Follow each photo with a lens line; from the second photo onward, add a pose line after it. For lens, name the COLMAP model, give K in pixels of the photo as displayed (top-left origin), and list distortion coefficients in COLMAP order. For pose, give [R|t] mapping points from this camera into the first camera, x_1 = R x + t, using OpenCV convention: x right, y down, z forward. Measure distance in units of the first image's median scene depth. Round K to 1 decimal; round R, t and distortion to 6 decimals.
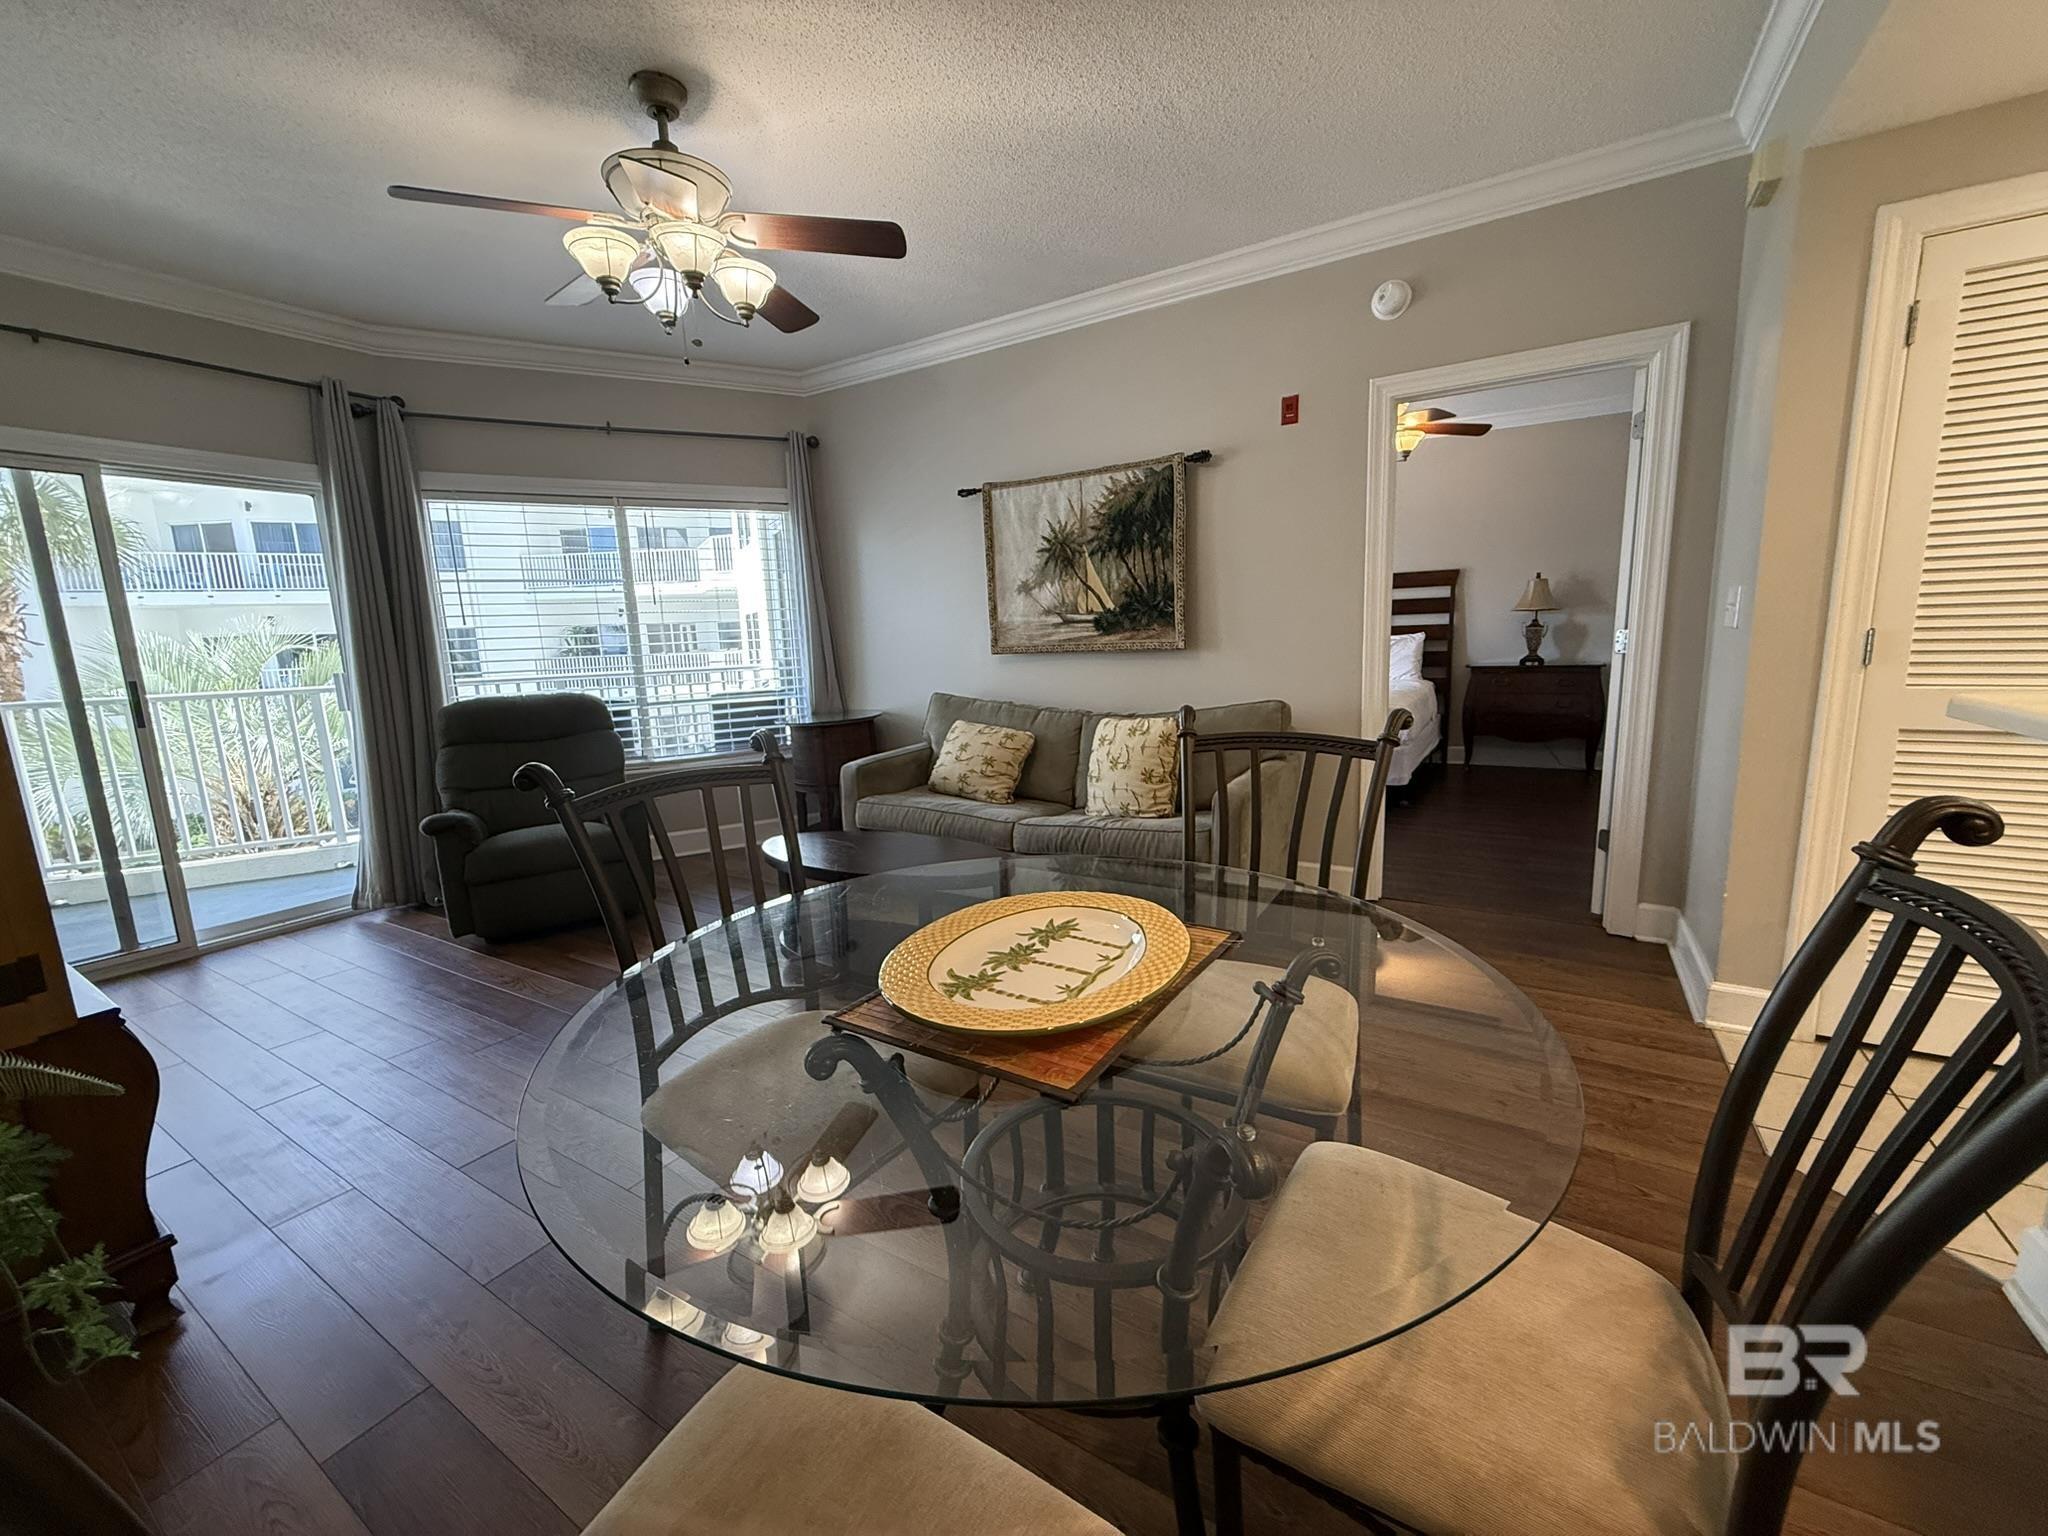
lens RADIAL K [[816.2, 0, 1021.5], [0, 816.2, 770.3], [0, 0, 1]] dist [0.000049, 0.000097]
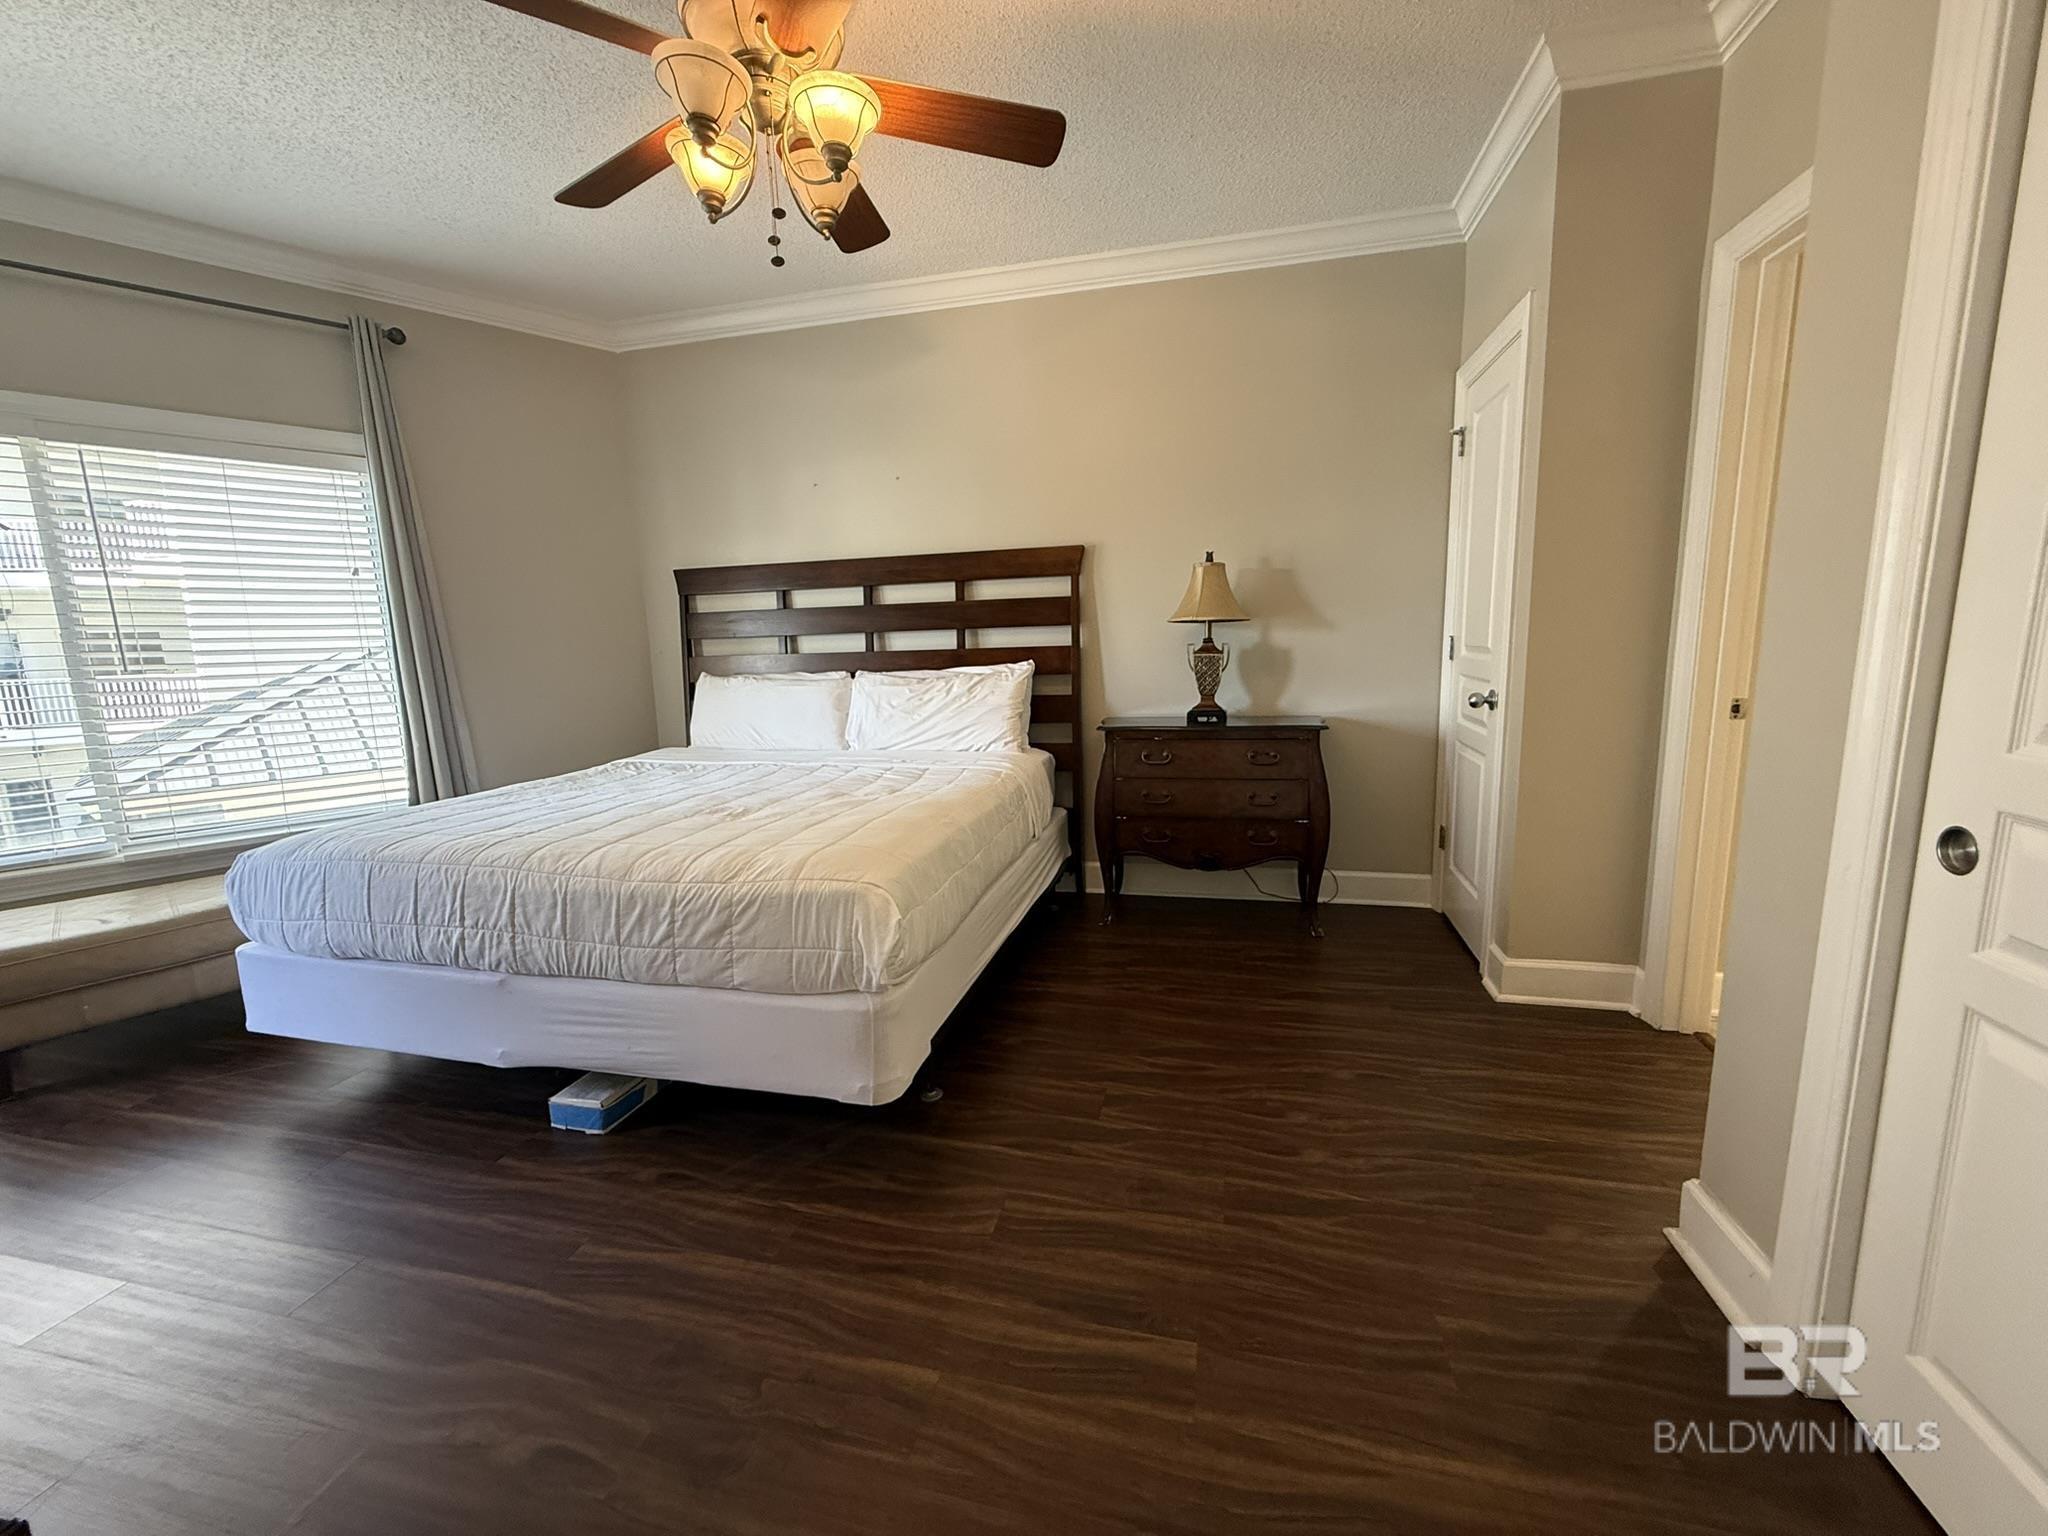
lens RADIAL K [[816.2, 0, 1006.5], [0, 816.2, 761.4], [0, 0, 1]] dist [0.000049, 0.000097]
pose [[0.959931, -0.043138, 0.276895, 0.572833], [0.047762, 0.998809, -0.009972, -0.171900], [-0.276135, 0.022798, 0.960848, 0.854729]]
